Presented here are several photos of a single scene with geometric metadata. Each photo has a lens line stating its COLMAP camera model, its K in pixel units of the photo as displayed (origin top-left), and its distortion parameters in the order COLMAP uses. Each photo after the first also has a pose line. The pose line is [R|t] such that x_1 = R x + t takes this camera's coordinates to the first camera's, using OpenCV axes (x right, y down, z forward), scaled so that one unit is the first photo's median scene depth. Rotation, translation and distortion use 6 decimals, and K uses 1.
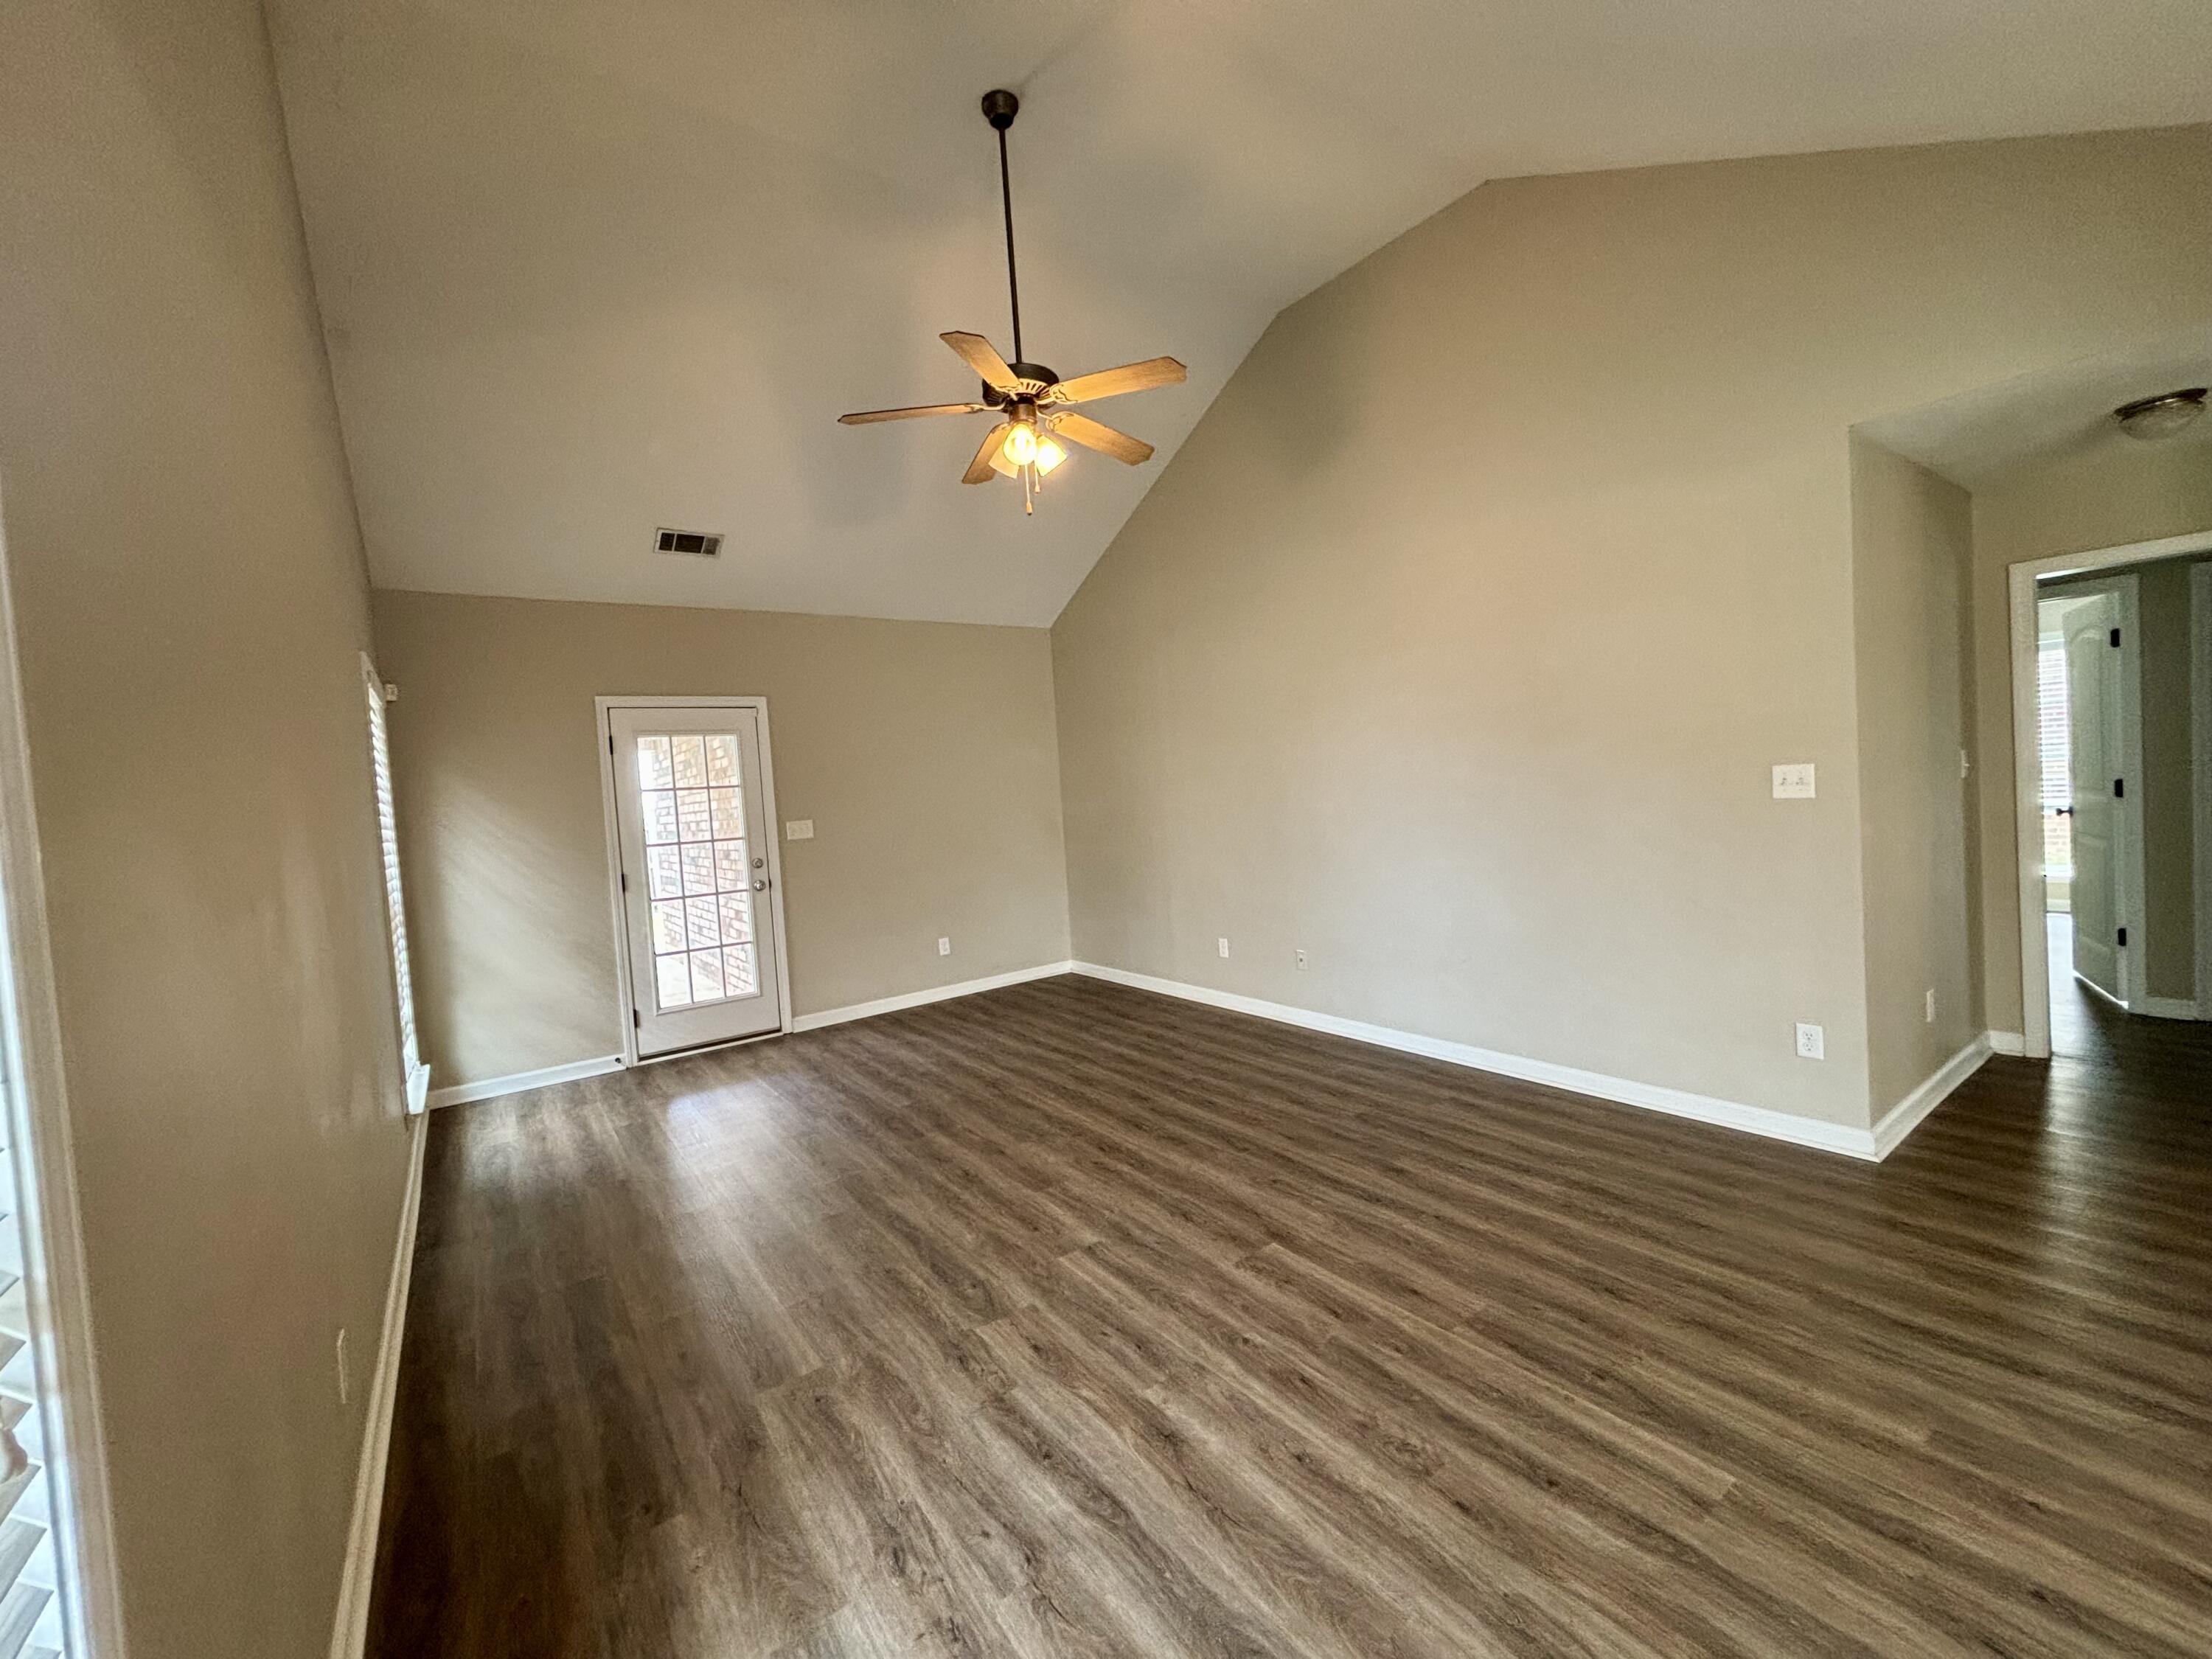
lens RADIAL K [[900.3, 0, 1106.3], [0, 900.3, 825.6], [0, 0, 1]] dist [-0.000610, -0.000647]
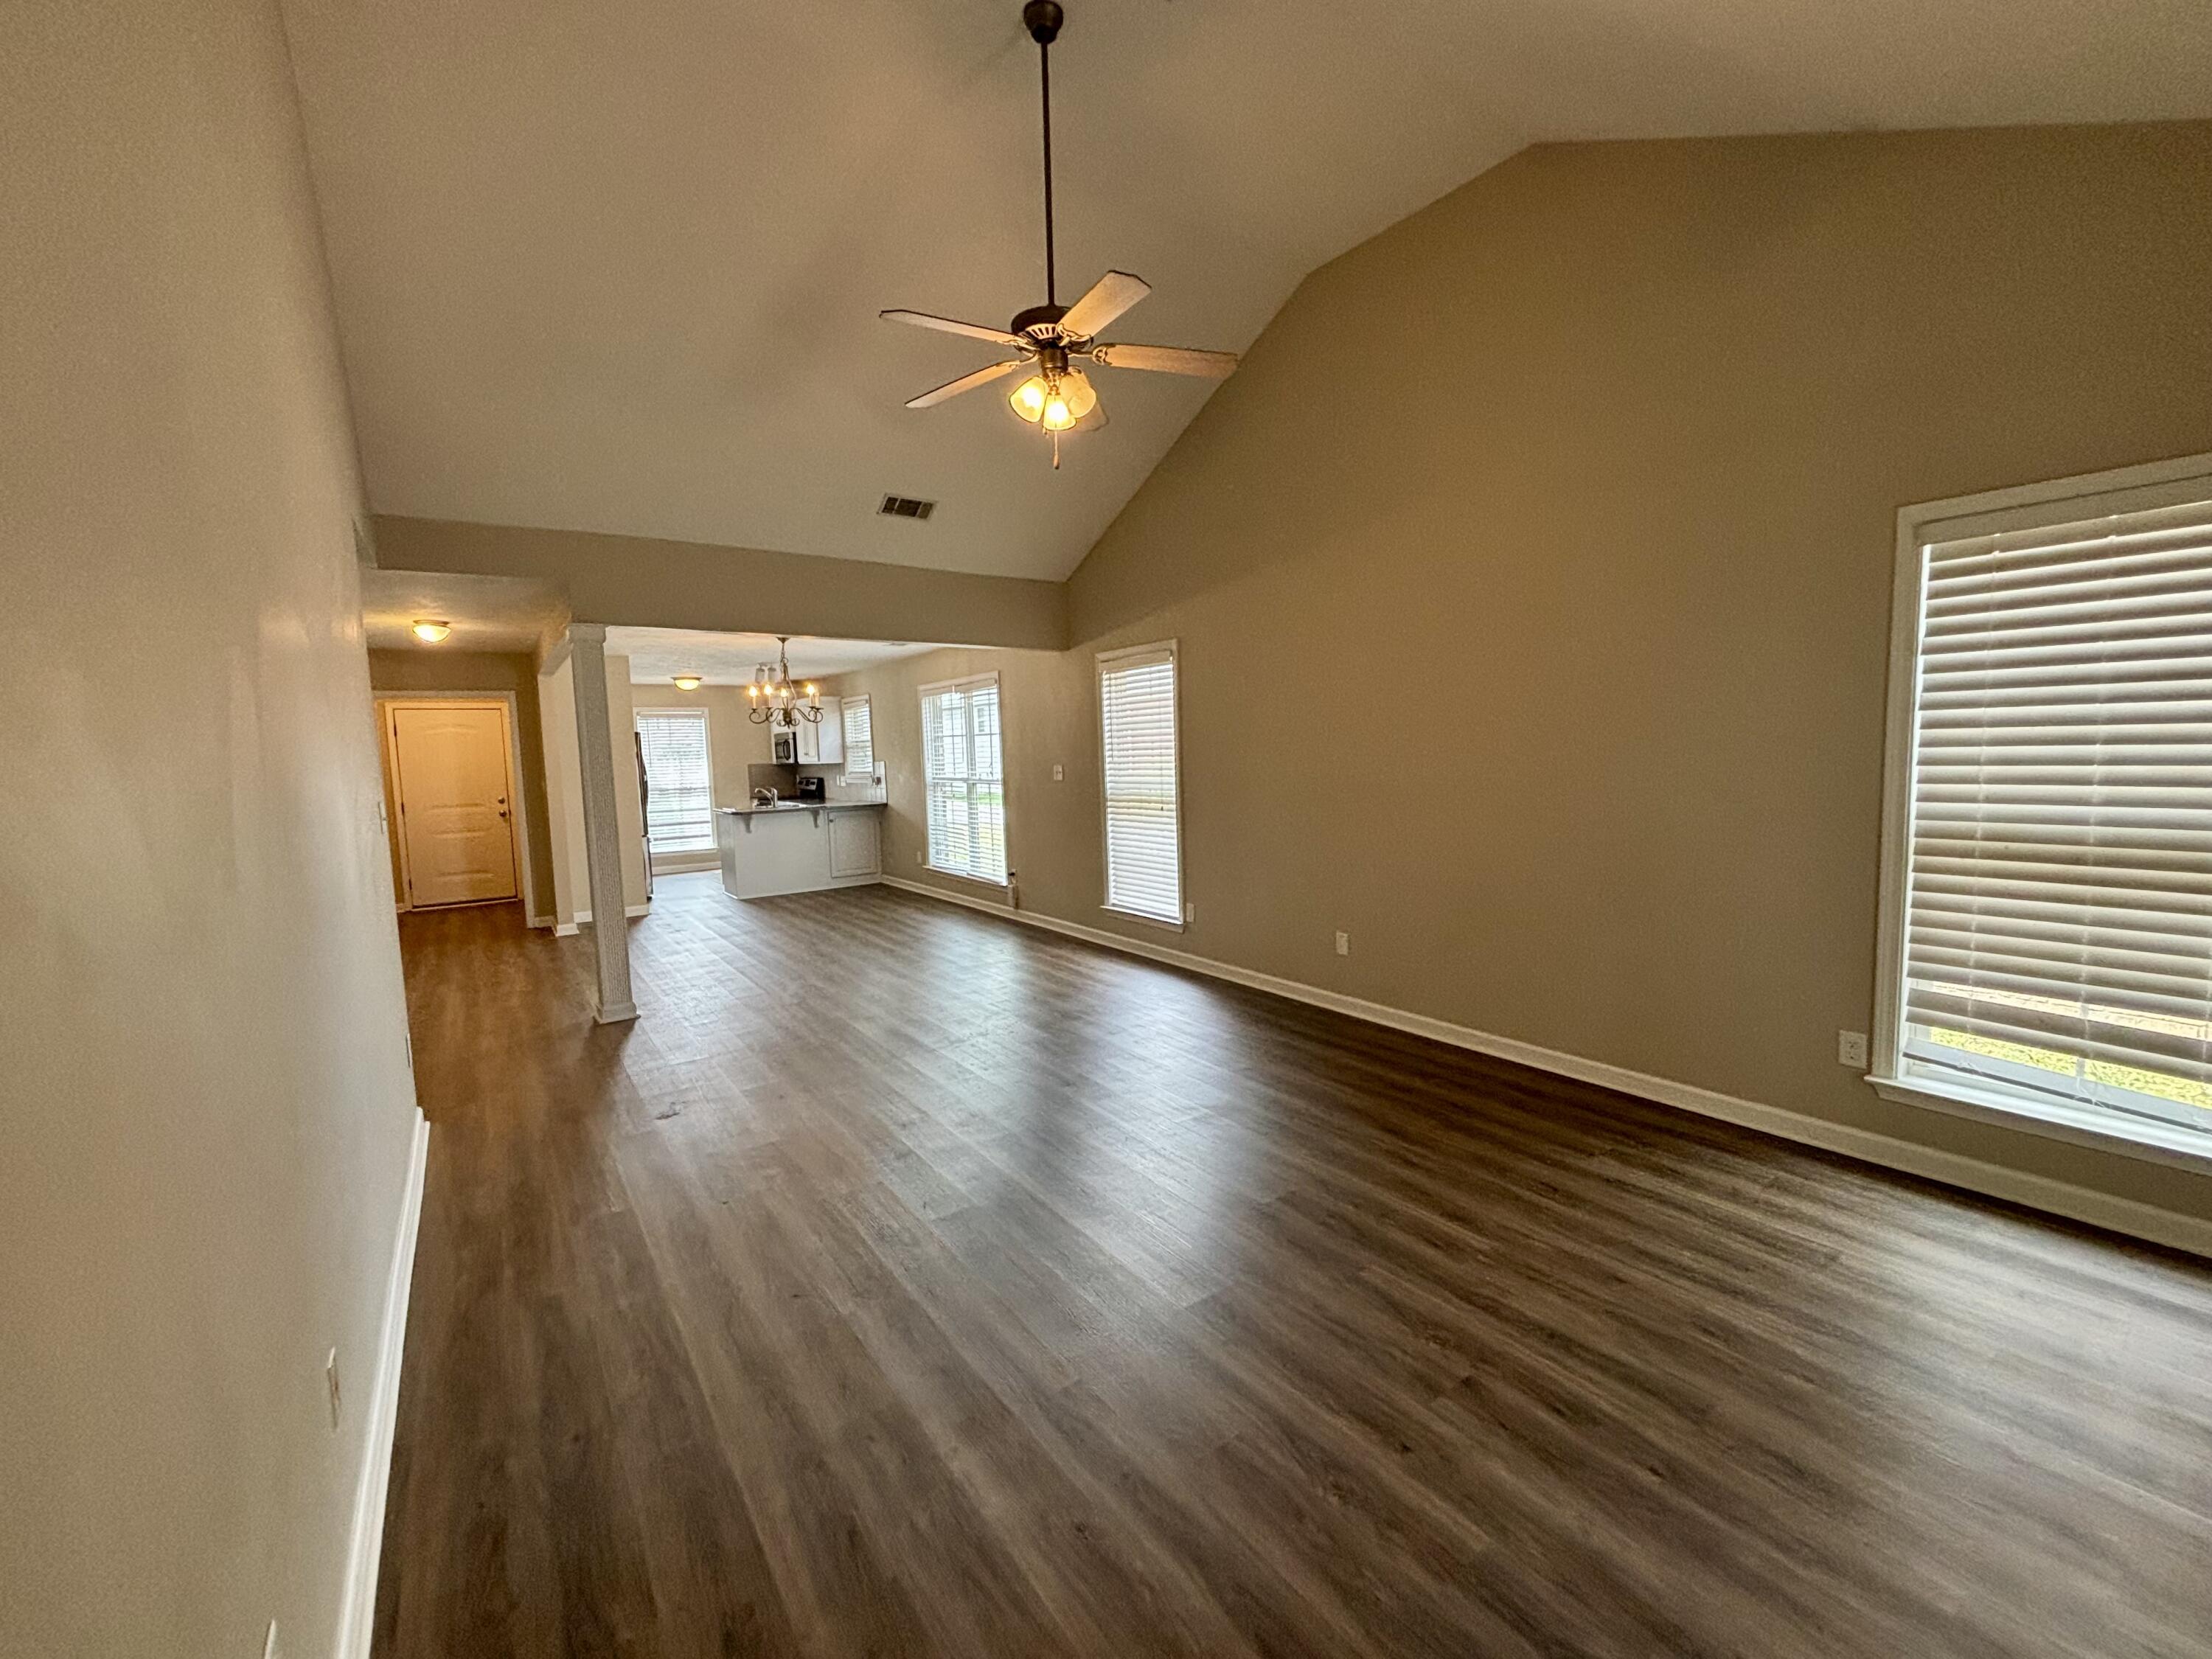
lens RADIAL K [[885.7, 0, 1094.6], [0, 885.7, 823.7], [0, 0, 1]] dist [0.016531, -0.000016]
pose [[-0.996487, 0.078546, 0.029058, -0.092475], [0.081544, 0.989067, 0.122874, -0.080338], [-0.019089, 0.124811, -0.991997, 1.729310]]
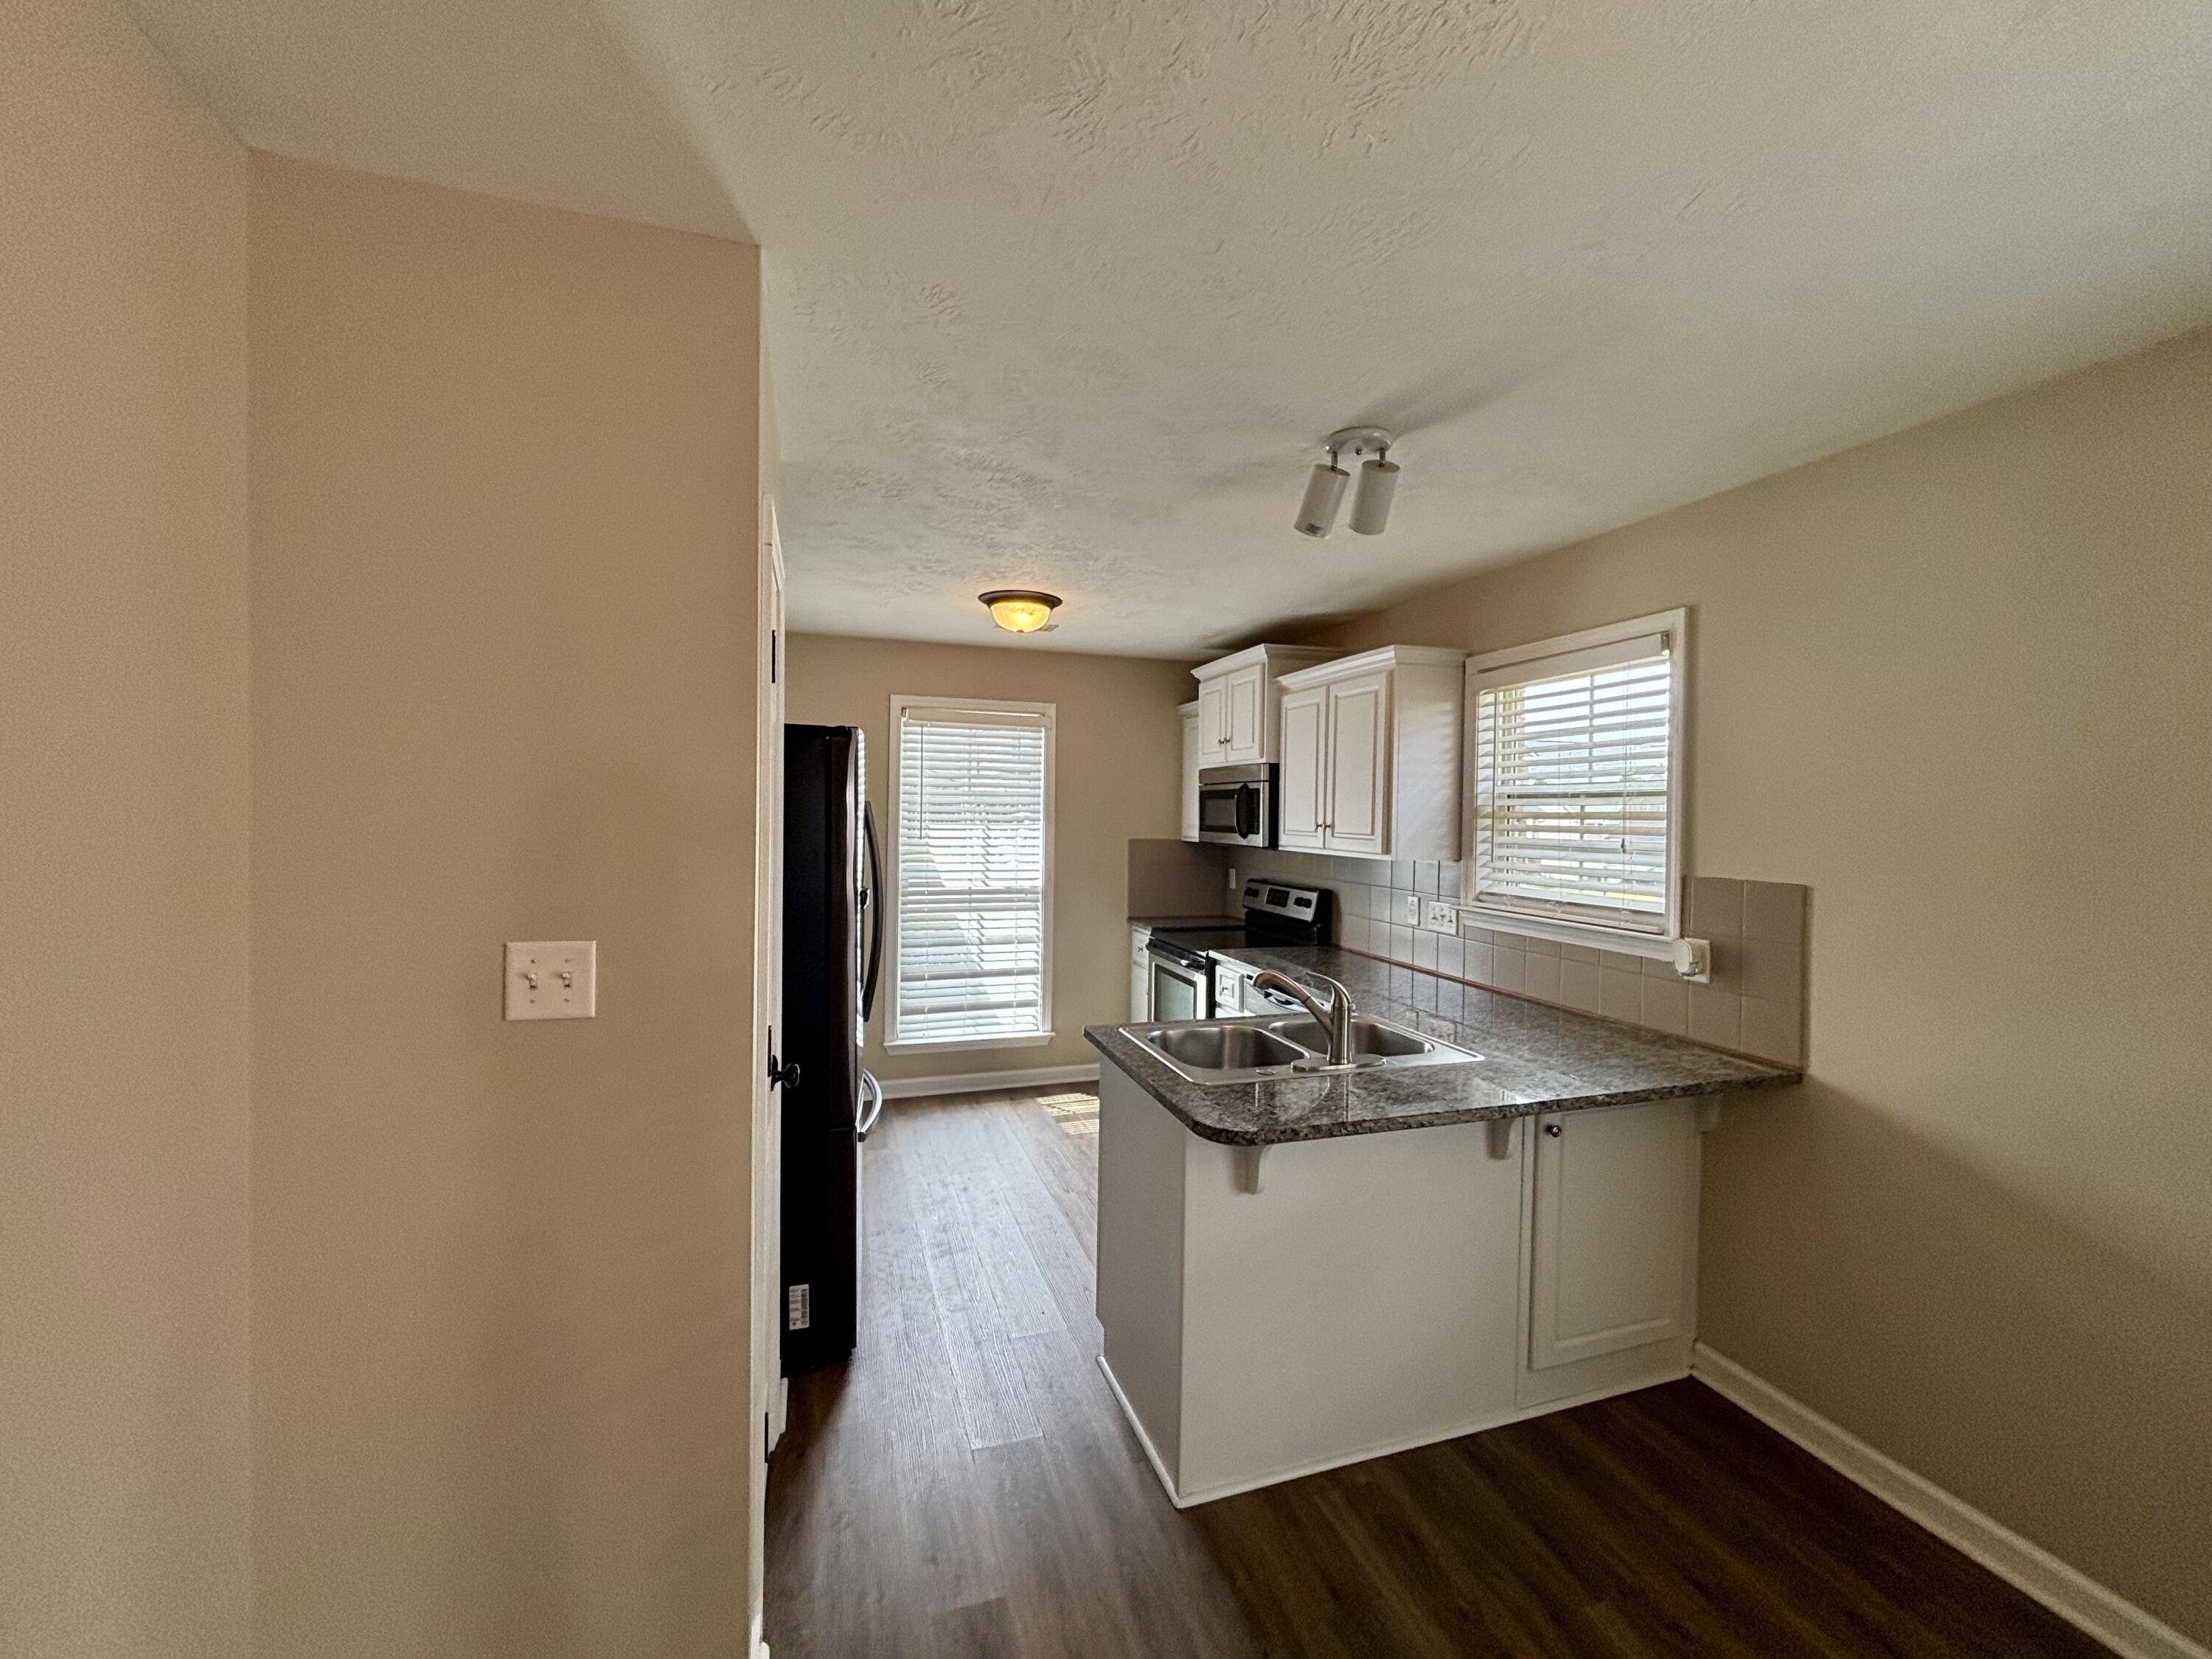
lens RADIAL K [[900.3, 0, 1106.3], [0, 900.3, 825.6], [0, 0, 1]] dist [-0.000610, -0.000647]
pose [[-0.947883, 0.031405, 0.317068, 0.852721], [0.046332, 0.998139, 0.039648, -0.076320], [-0.315233, 0.052272, -0.947574, -0.196451]]
